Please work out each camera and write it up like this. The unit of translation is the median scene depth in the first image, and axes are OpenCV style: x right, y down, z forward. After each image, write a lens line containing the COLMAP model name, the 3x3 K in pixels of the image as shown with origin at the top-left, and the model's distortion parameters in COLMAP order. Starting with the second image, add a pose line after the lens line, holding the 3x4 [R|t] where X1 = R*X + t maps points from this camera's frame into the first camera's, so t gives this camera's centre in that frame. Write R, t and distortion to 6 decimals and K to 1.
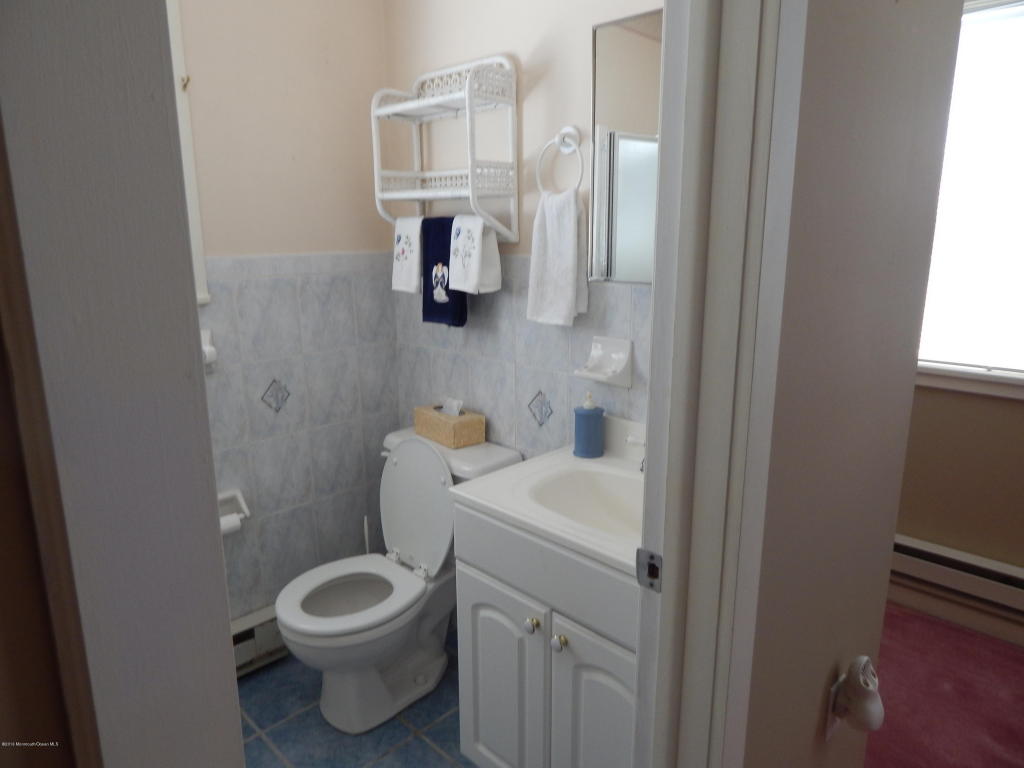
lens RADIAL K [[673.4, 0, 510.7], [0, 673.4, 378.3], [0, 0, 1]] dist [0.000801, 0.001035]
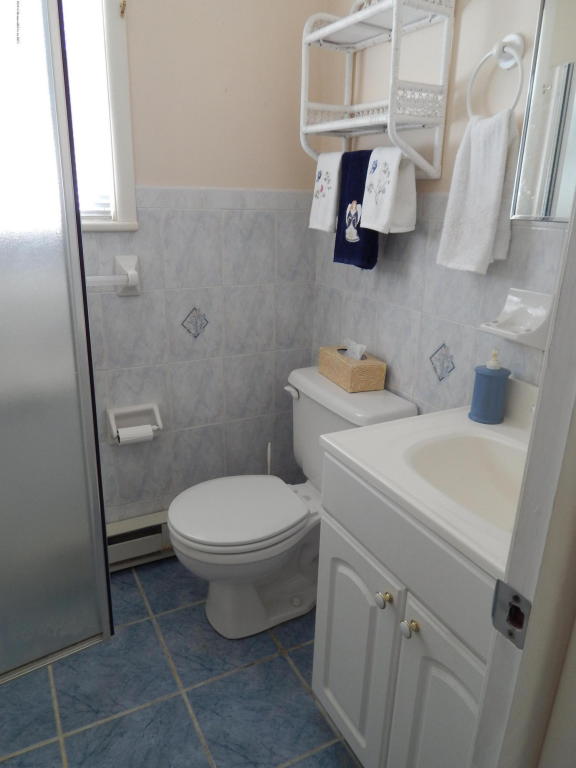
lens RADIAL K [[560.3, 0, 288.0], [0, 560.3, 384.0], [0, 0, 1]] dist [-0.010085, -0.001755]
pose [[0.955141, 0.124056, -0.268917, 0.052210], [-0.094731, 0.988309, 0.119459, 0.001701], [0.280593, -0.088625, 0.955726, 0.189085]]
